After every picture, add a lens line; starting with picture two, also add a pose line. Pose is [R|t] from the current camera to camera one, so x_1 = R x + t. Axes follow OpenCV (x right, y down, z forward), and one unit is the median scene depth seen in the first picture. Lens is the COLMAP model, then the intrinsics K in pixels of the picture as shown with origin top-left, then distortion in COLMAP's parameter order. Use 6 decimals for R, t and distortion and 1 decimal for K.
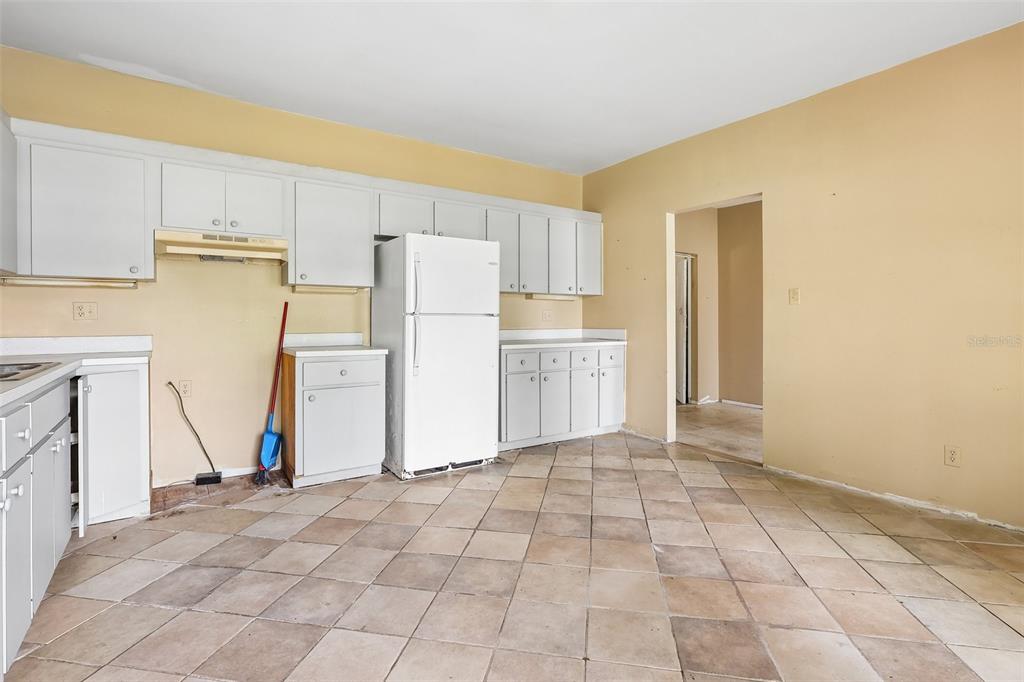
lens RADIAL K [[478.3, 0, 526.2], [0, 478.3, 321.8], [0, 0, 1]] dist [-0.001475, 0.000258]
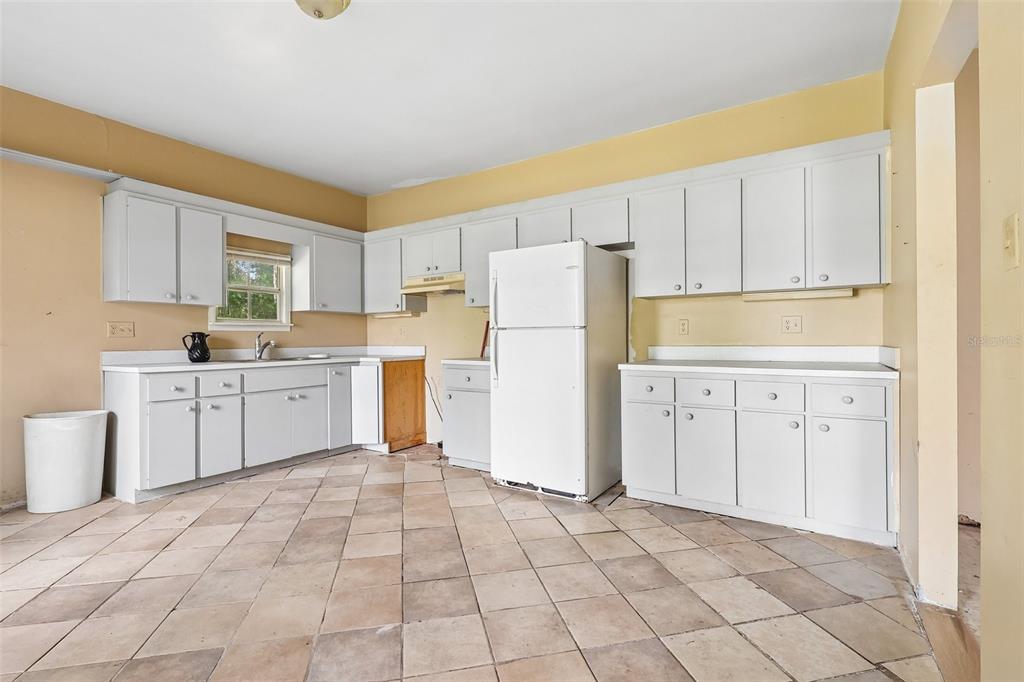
lens RADIAL K [[478.3, 0, 512.9], [0, 478.3, 342.3], [0, 0, 1]] dist [-0.001475, 0.000258]
pose [[0.380090, 0.003145, -0.924944, 0.710958], [0.001844, 0.999990, 0.004158, 0.009159], [0.924948, -0.003286, 0.380080, 0.602886]]
